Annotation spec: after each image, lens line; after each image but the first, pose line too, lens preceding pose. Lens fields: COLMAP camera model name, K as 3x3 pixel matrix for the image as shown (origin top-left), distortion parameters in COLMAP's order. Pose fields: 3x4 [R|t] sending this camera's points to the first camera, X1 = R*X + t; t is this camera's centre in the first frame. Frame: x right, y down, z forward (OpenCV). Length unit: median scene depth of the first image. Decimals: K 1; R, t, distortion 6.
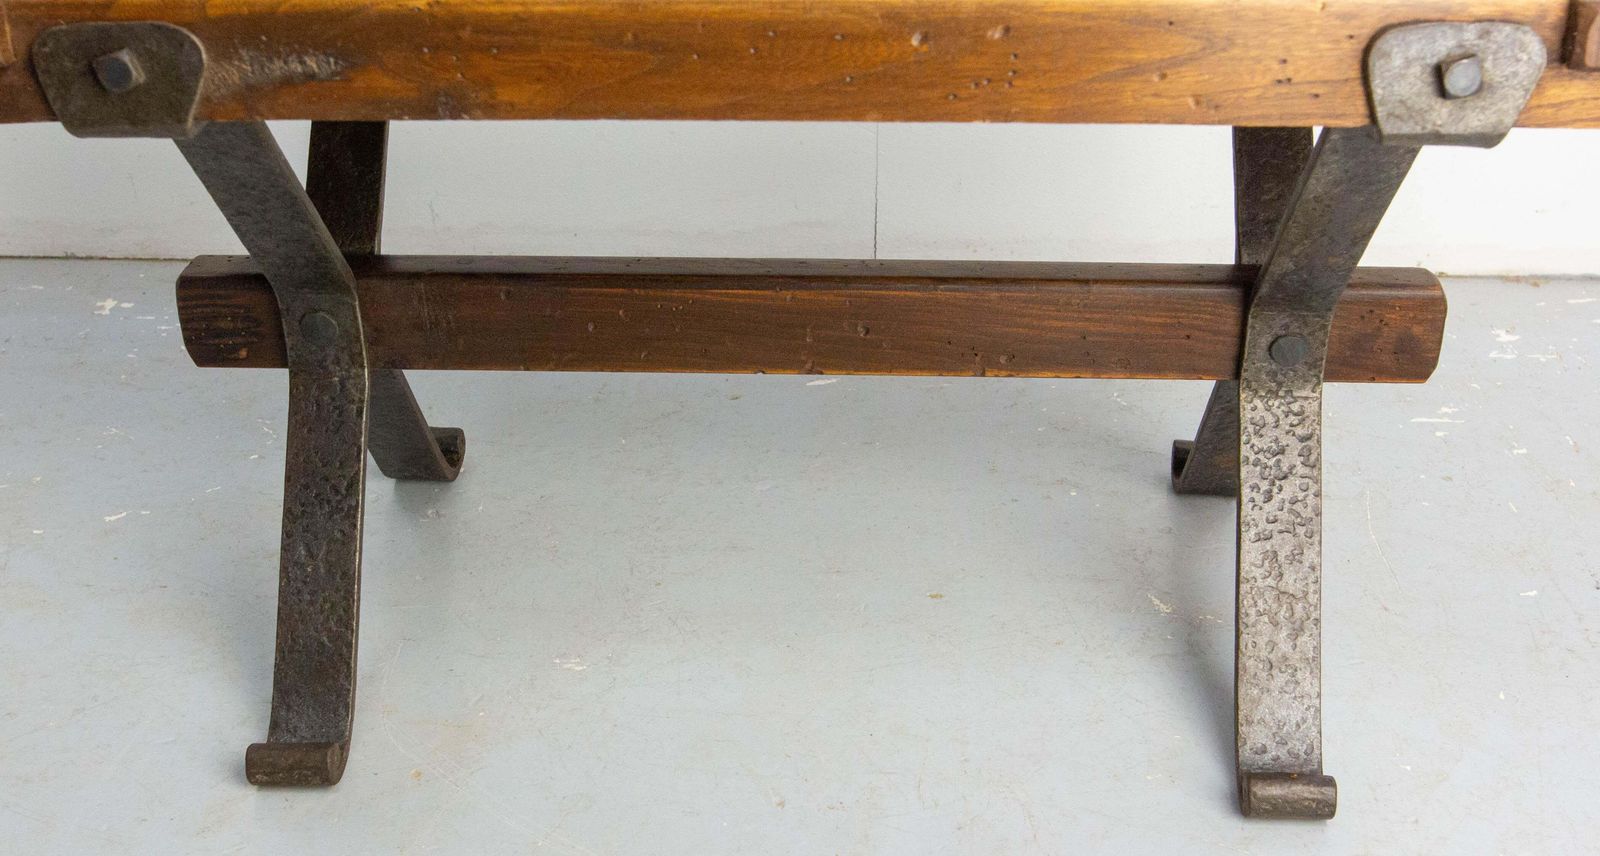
lens RADIAL K [[1782.1, 0, 779.6], [0, 1782.1, 422.3], [0, 0, 1]] dist [-0.018539, -0.028908]
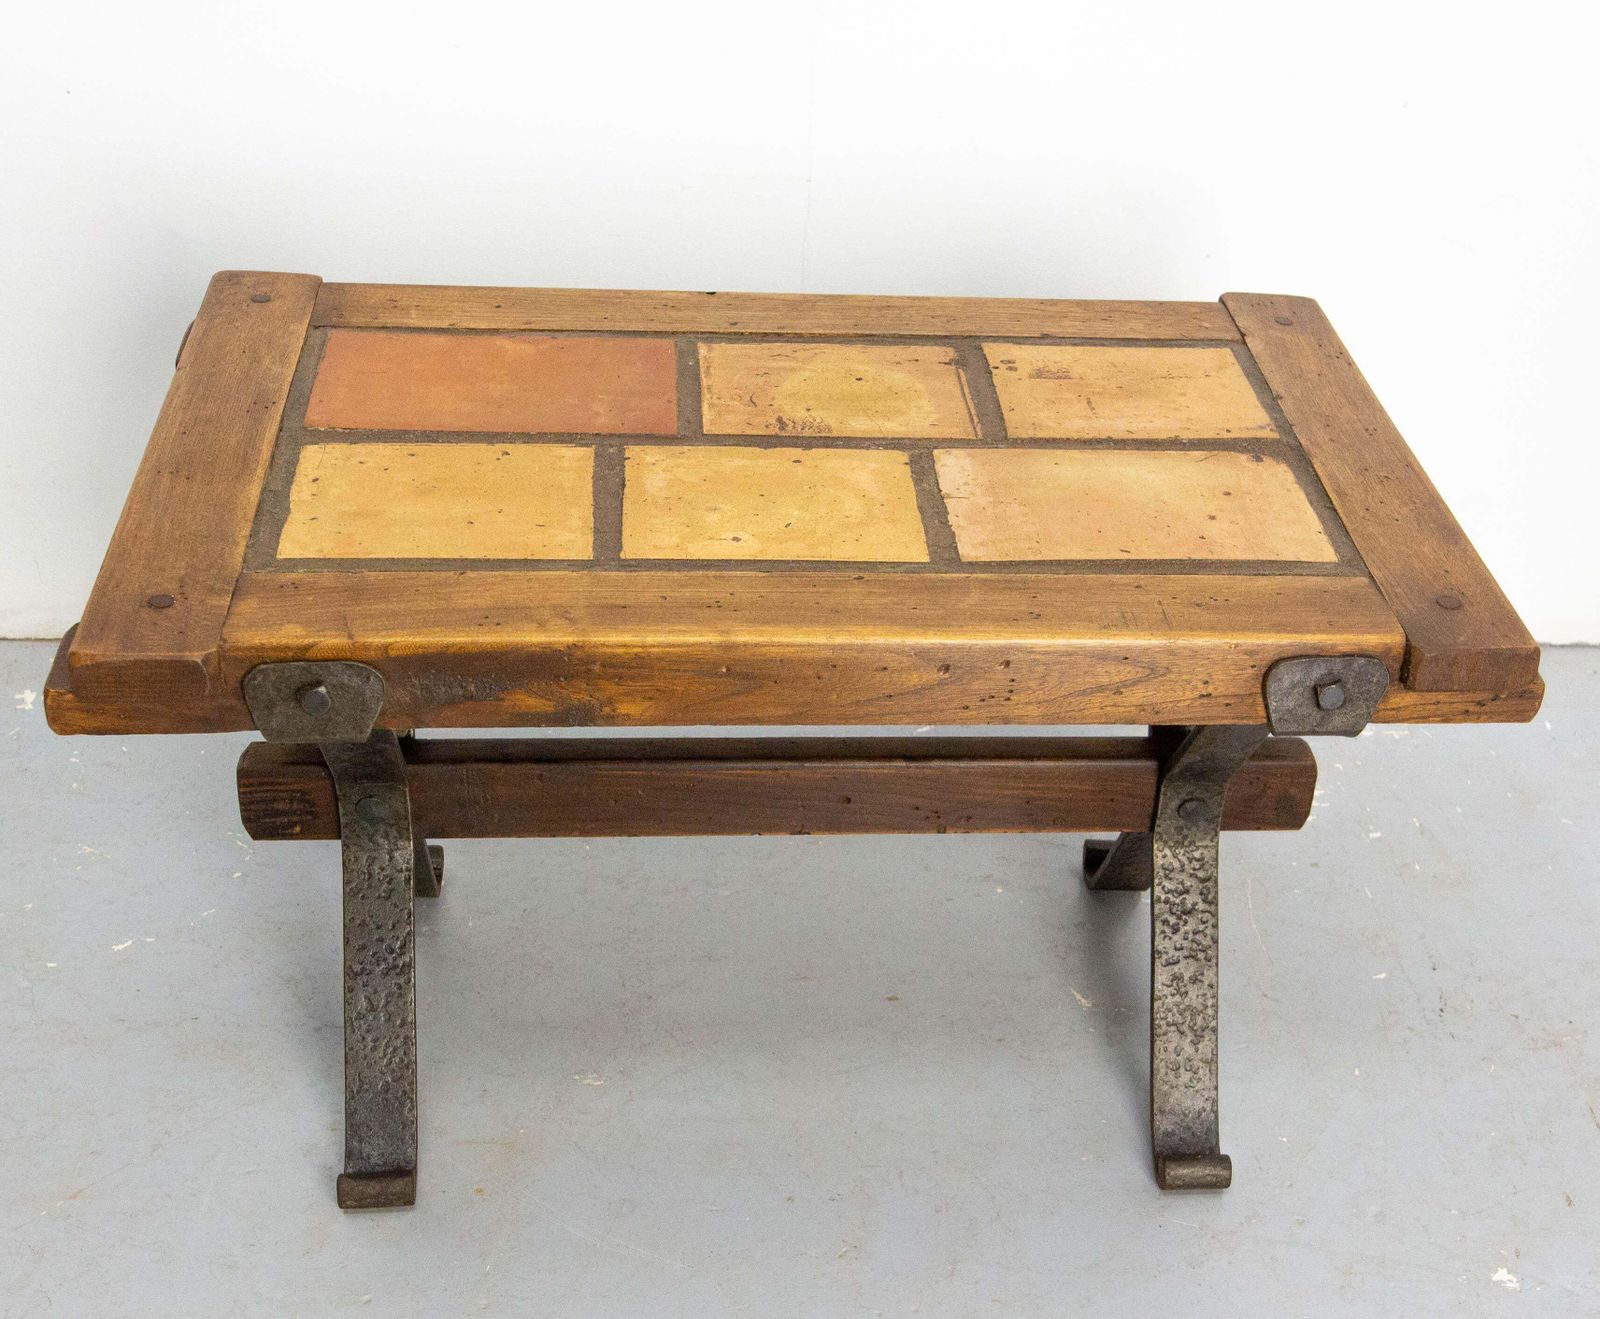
lens RADIAL K [[2183.6, 0, 889.5], [0, 2183.6, 798.5], [0, 0, 1]] dist [-0.016295, -0.025042]
pose [[0.985403, -0.028576, 0.167824, -0.170827], [0.010484, 0.994127, 0.107715, -0.212541], [-0.169916, -0.104383, 0.979915, -0.434660]]
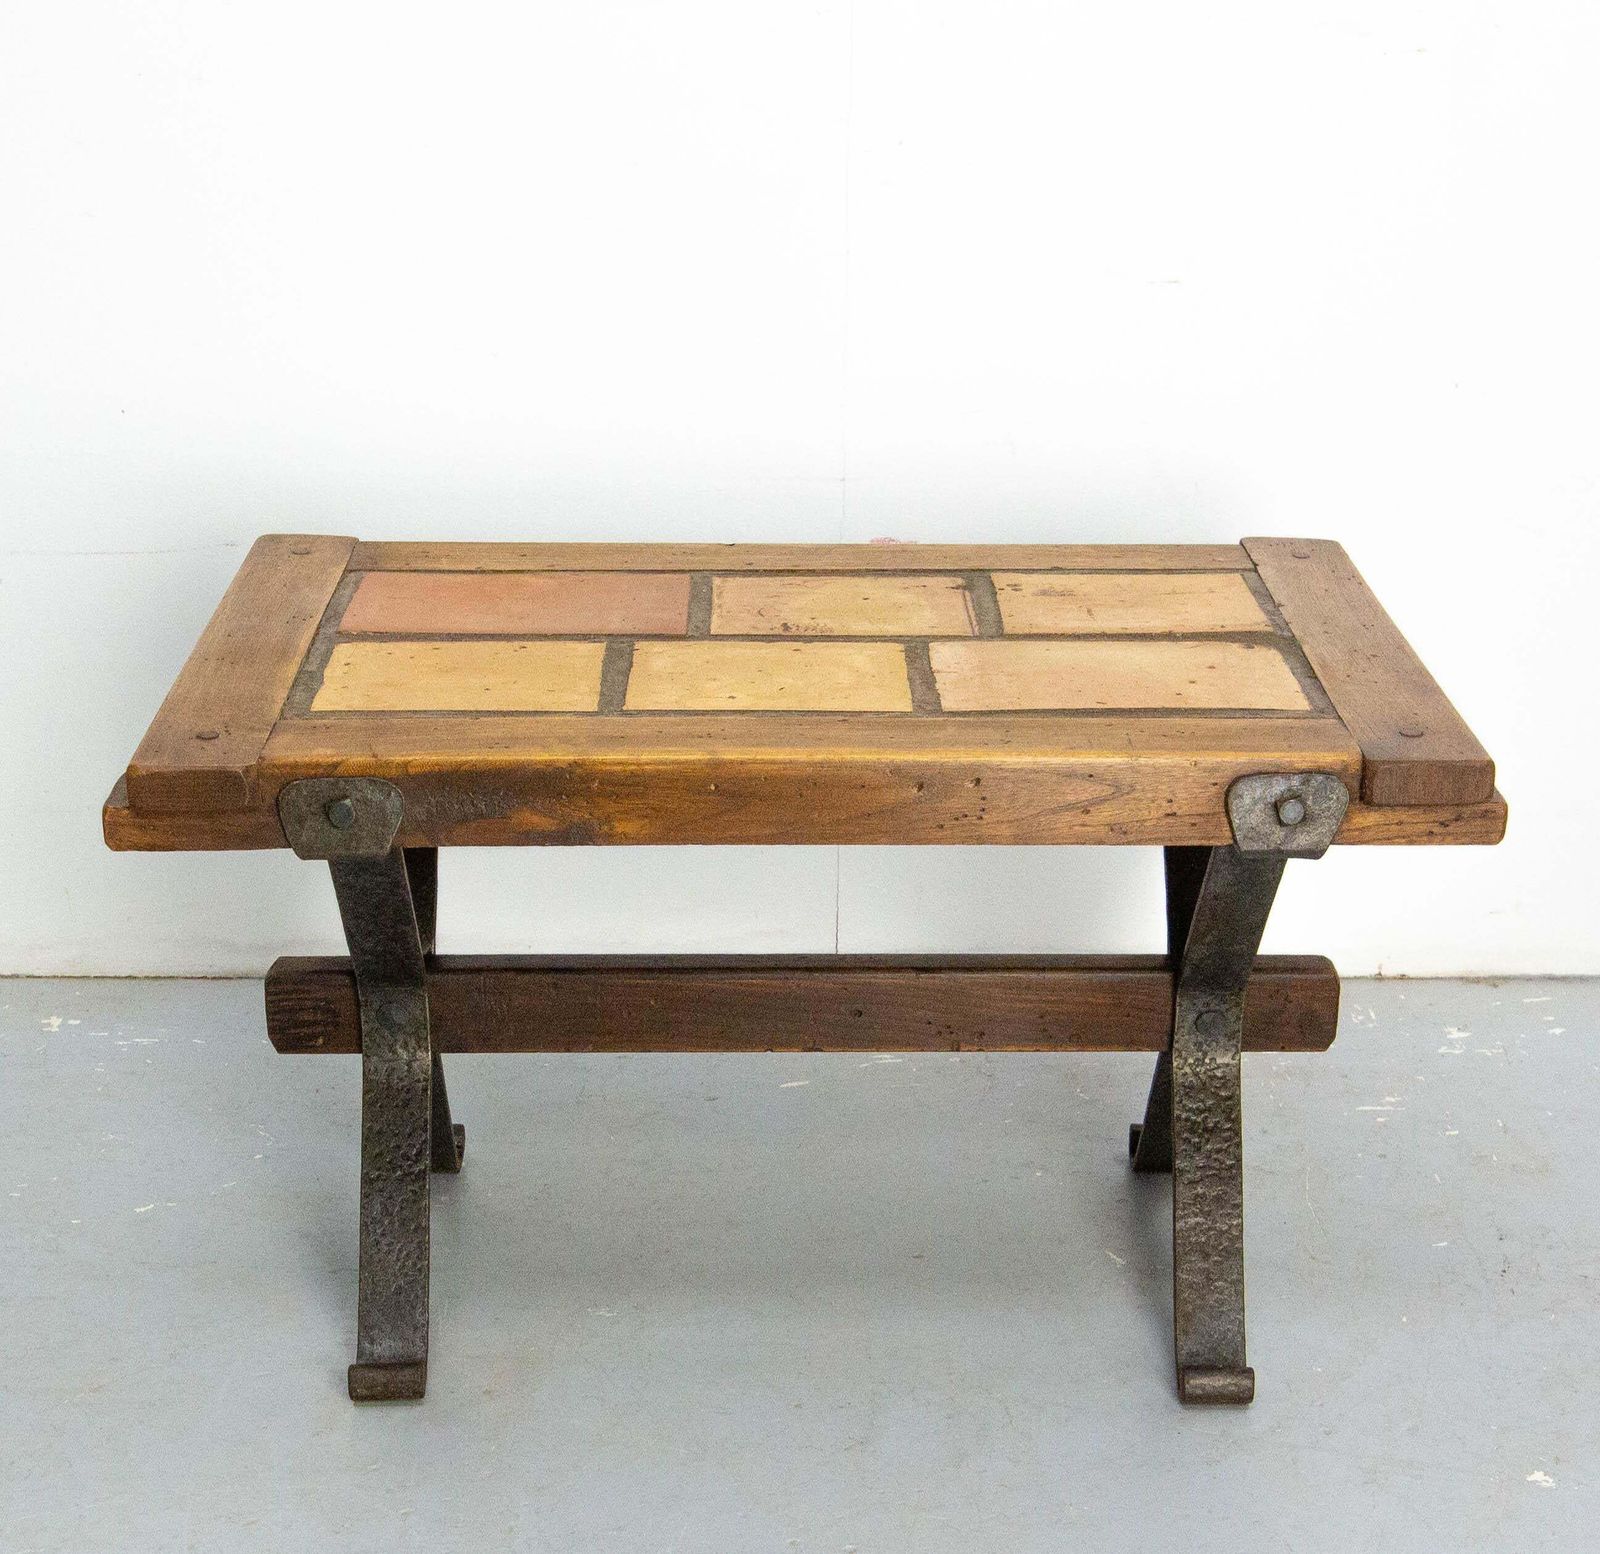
lens RADIAL K [[2860.6, 0, 760.2], [0, 2860.6, 1128.8], [0, 0, 1]] dist [-0.022242, -0.036269]
pose [[0.998113, -0.013970, 0.059798, -0.134409], [0.017102, 0.998491, -0.052190, 0.125511], [-0.058979, 0.053115, 0.996845, -0.904040]]
